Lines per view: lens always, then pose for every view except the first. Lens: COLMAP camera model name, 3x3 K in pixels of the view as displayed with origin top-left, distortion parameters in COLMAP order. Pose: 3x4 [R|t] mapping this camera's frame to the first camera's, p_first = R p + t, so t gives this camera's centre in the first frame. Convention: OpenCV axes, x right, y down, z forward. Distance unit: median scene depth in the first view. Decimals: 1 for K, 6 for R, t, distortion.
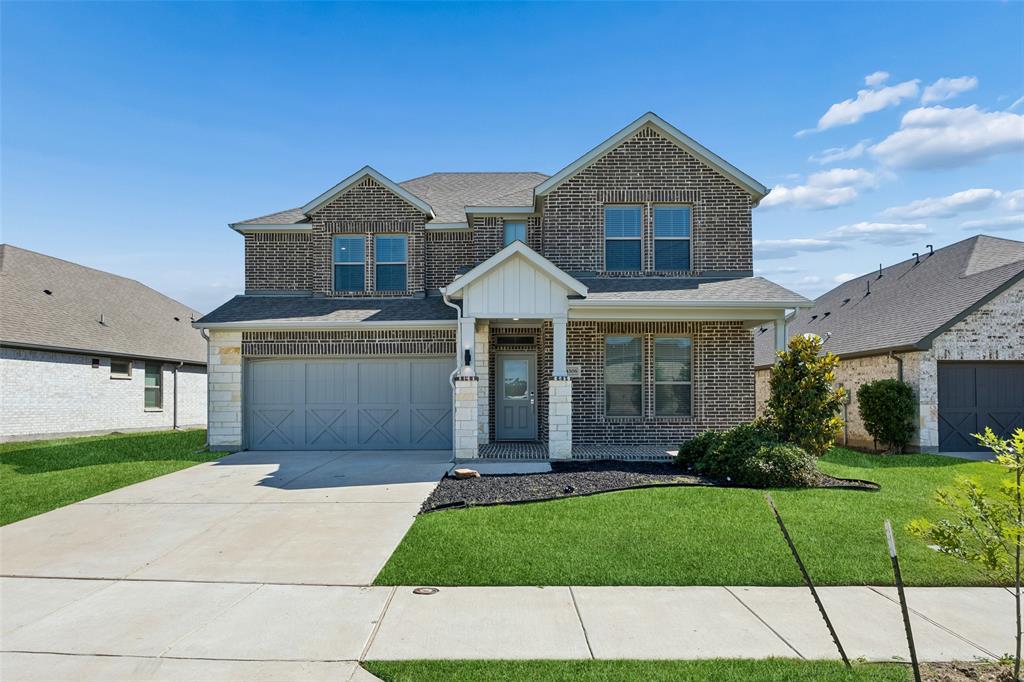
lens RADIAL K [[567.4, 0, 511.9], [0, 567.4, 343.3], [0, 0, 1]] dist [-0.002199, -0.000752]
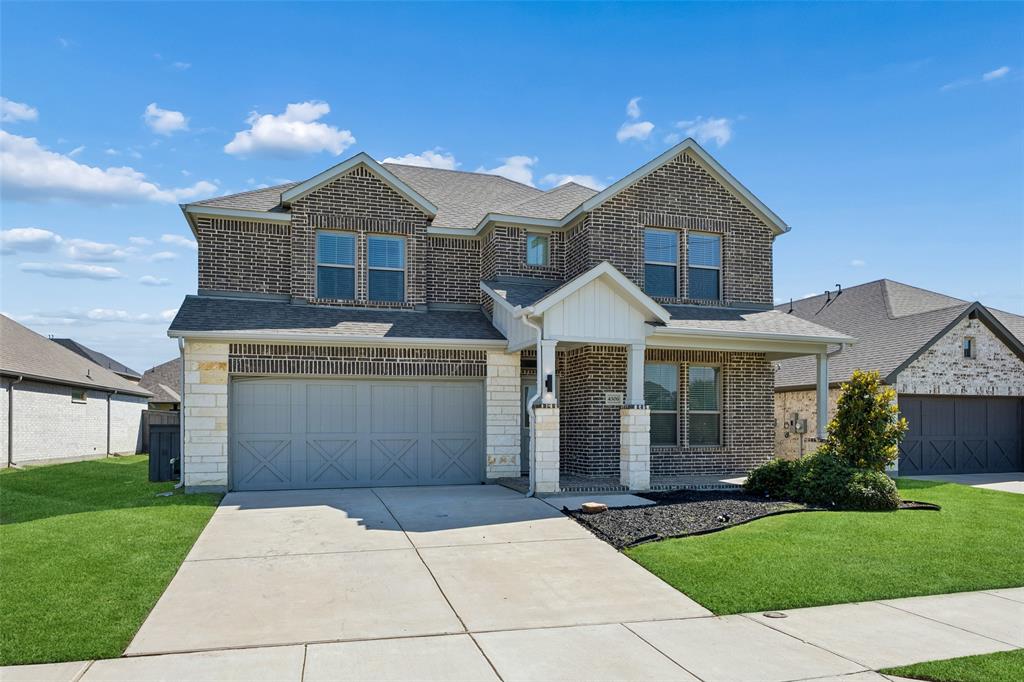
lens RADIAL K [[653.9, 0, 506.1], [0, 653.9, 360.6], [0, 0, 1]] dist [-0.002131, -0.004650]
pose [[0.956144, 0.032041, 0.291138, -0.380160], [-0.031209, 0.999485, -0.007504, -0.001234], [-0.291229, -0.001912, 0.956652, 0.001758]]
